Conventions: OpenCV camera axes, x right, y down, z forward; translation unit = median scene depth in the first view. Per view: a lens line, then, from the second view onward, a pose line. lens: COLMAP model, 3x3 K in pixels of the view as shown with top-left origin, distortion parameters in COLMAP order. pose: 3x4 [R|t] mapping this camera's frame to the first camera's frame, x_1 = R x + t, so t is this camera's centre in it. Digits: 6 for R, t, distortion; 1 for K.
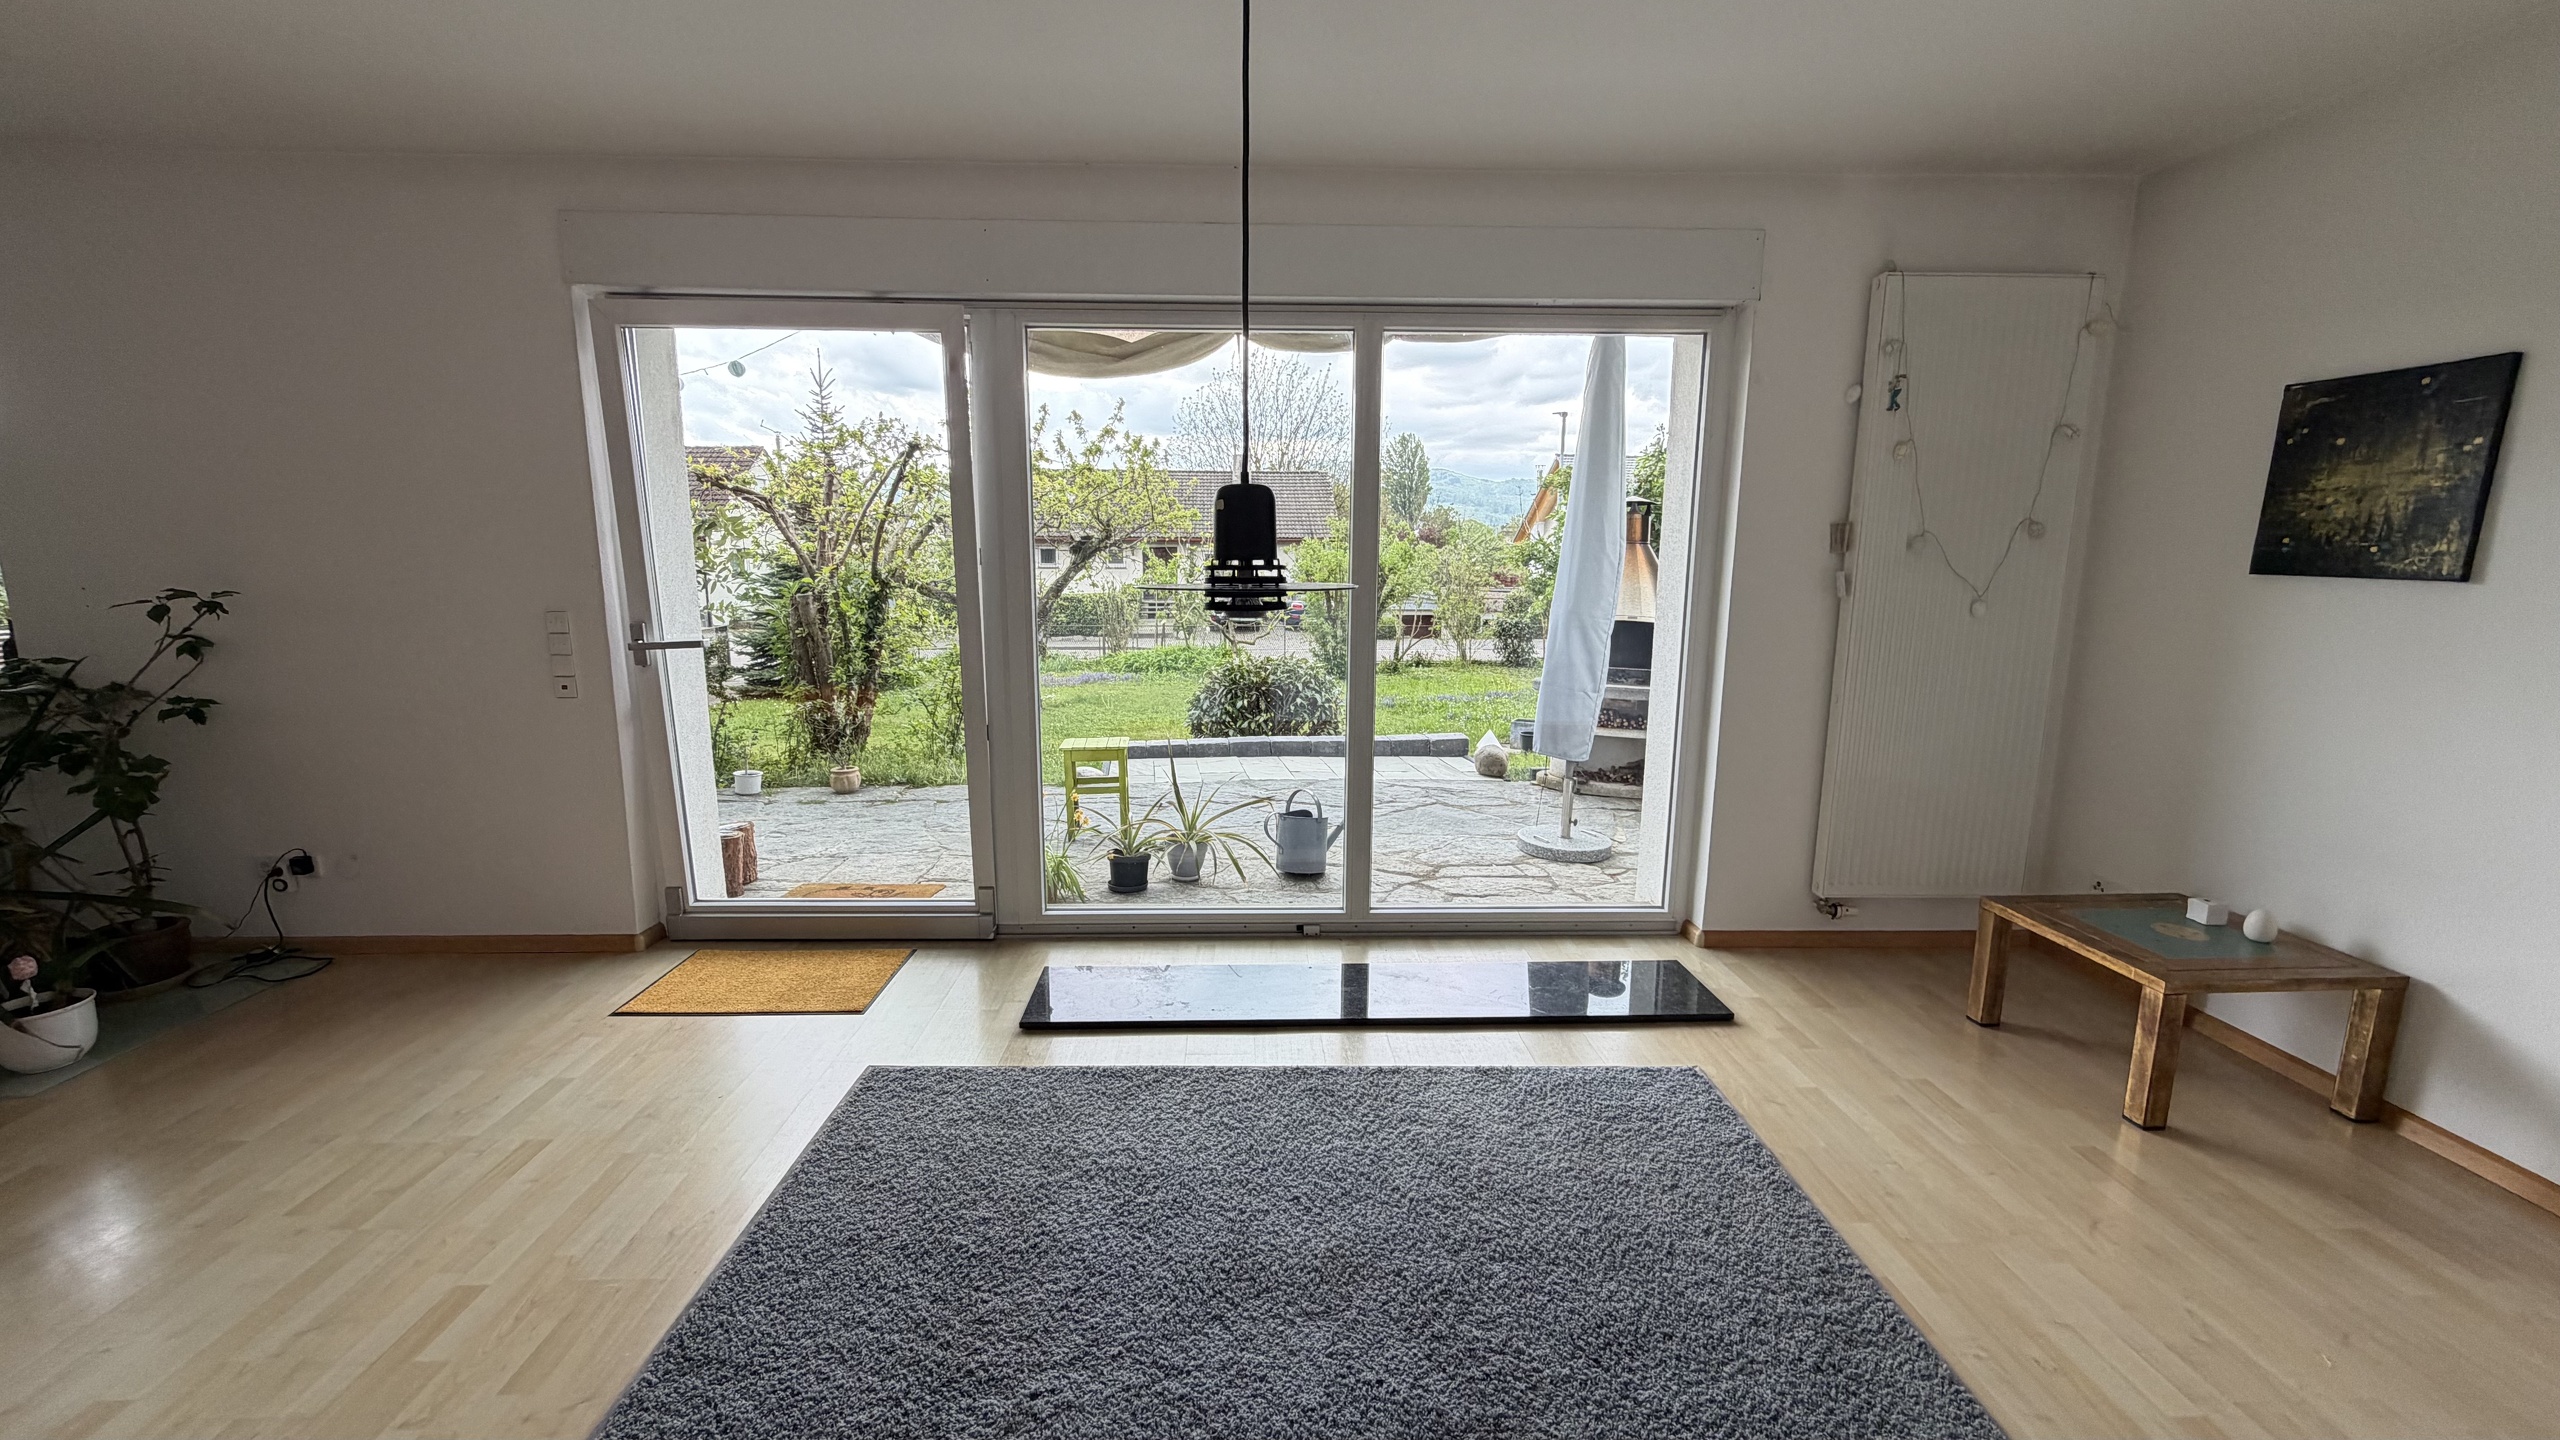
lens RADIAL K [[1020.6, 0, 1273.3], [0, 1020.6, 723.9], [0, 0, 1]] dist [0.002915, -0.000159]
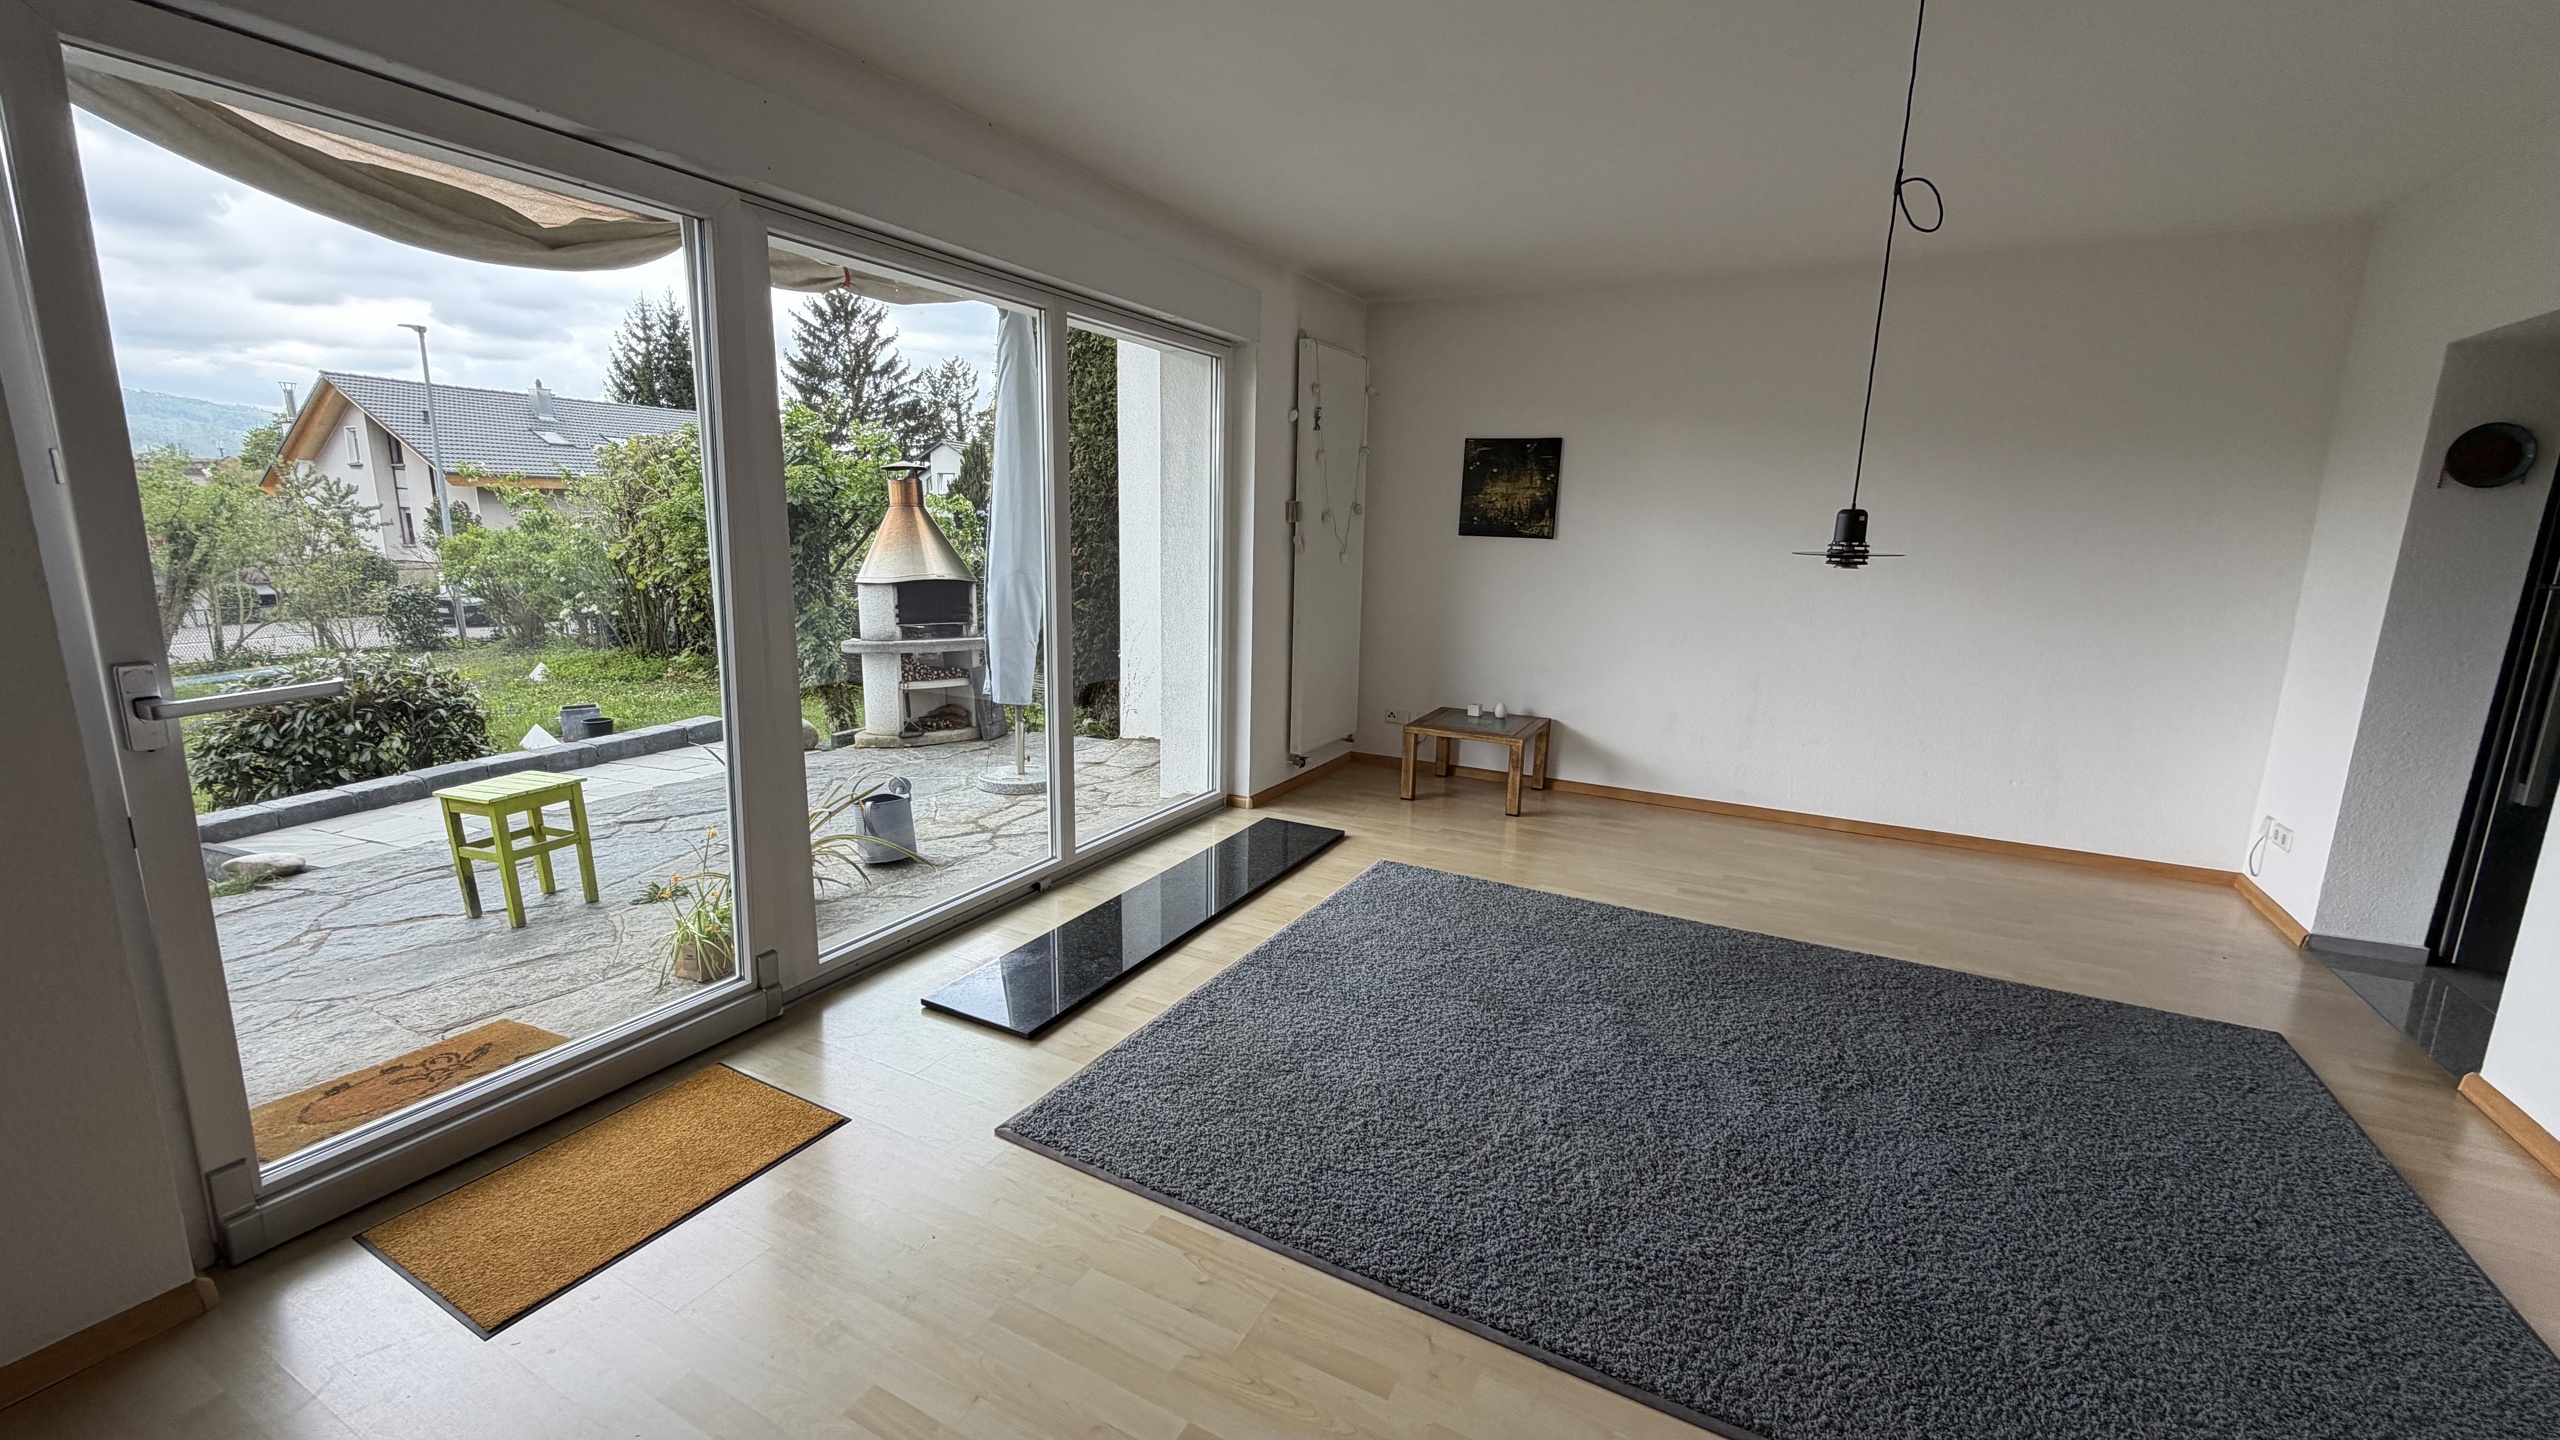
lens RADIAL K [[1020.6, 0, 1273.3], [0, 1020.6, 723.9], [0, 0, 1]] dist [0.002915, -0.000159]
pose [[0.498611, -0.167272, 0.850533, -0.789562], [0.129890, 0.984544, 0.117481, -0.058440], [-0.857039, 0.051898, 0.512631, 0.284645]]
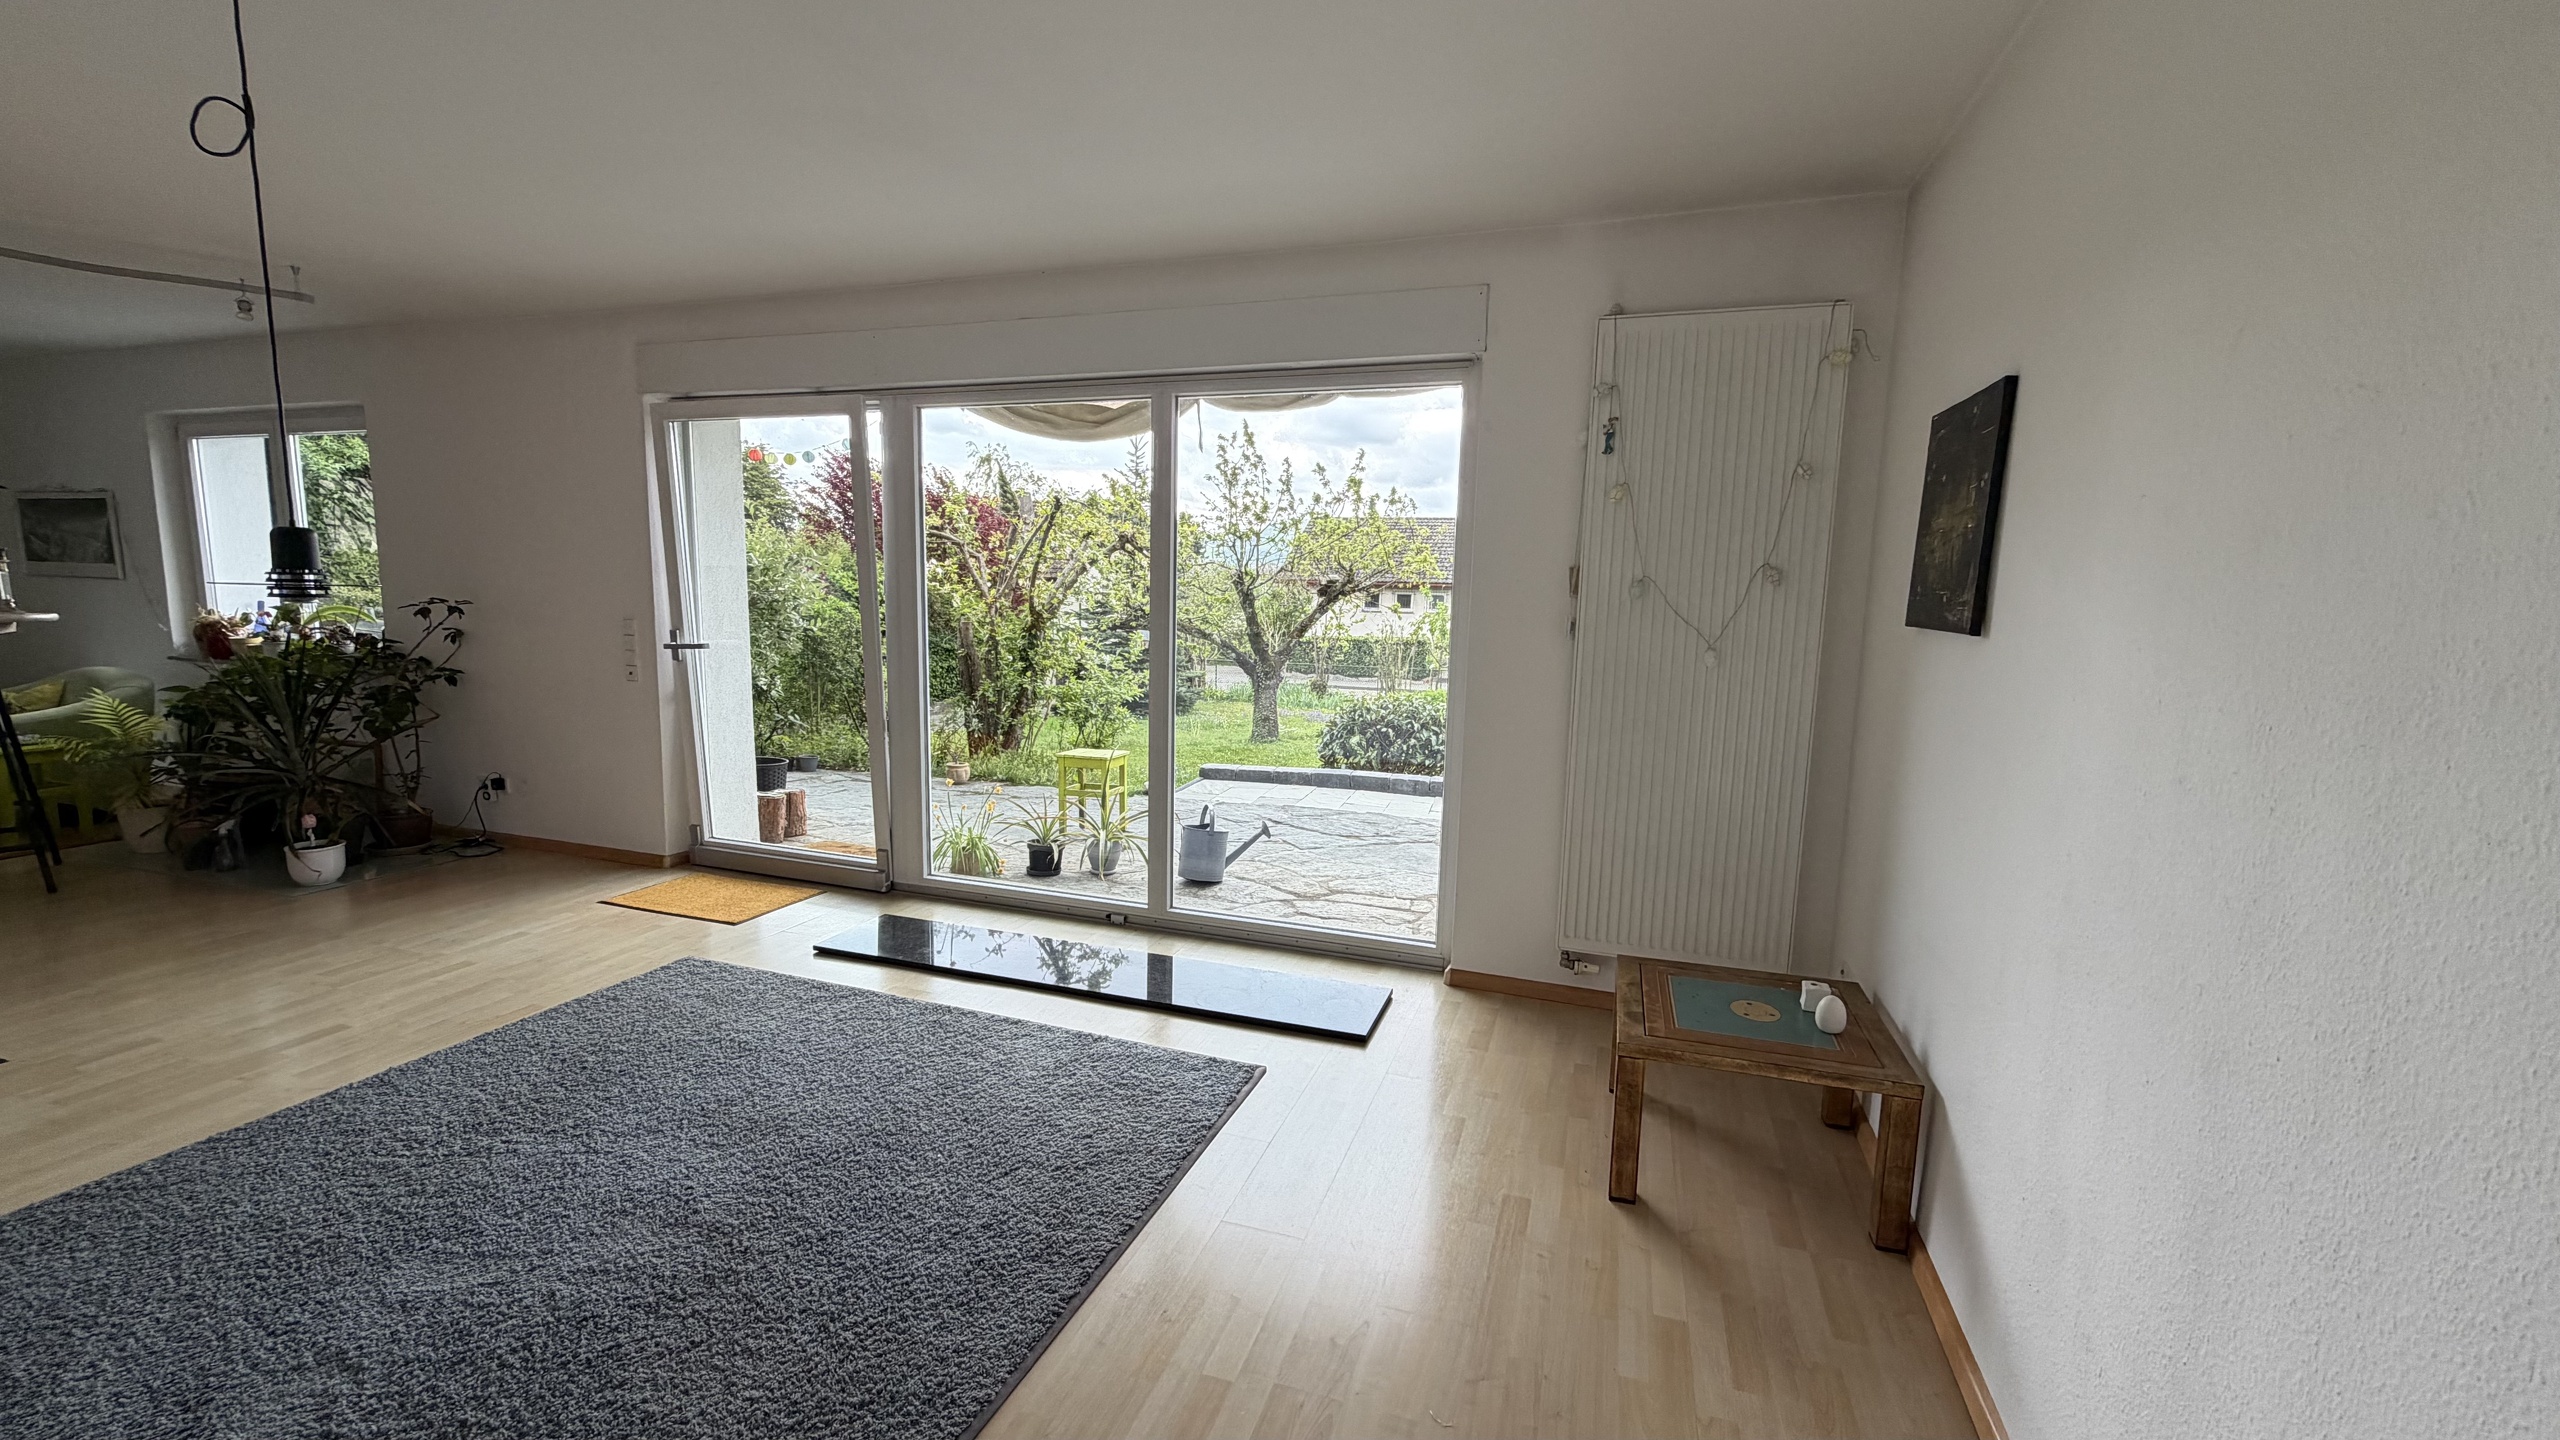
lens RADIAL K [[1020.6, 0, 1273.3], [0, 1020.6, 723.9], [0, 0, 1]] dist [0.002915, -0.000159]
pose [[0.935351, 0.062873, -0.348087, 0.648251], [-0.078410, 0.996448, -0.030716, 0.008024], [0.344919, 0.056024, 0.936959, -0.016948]]
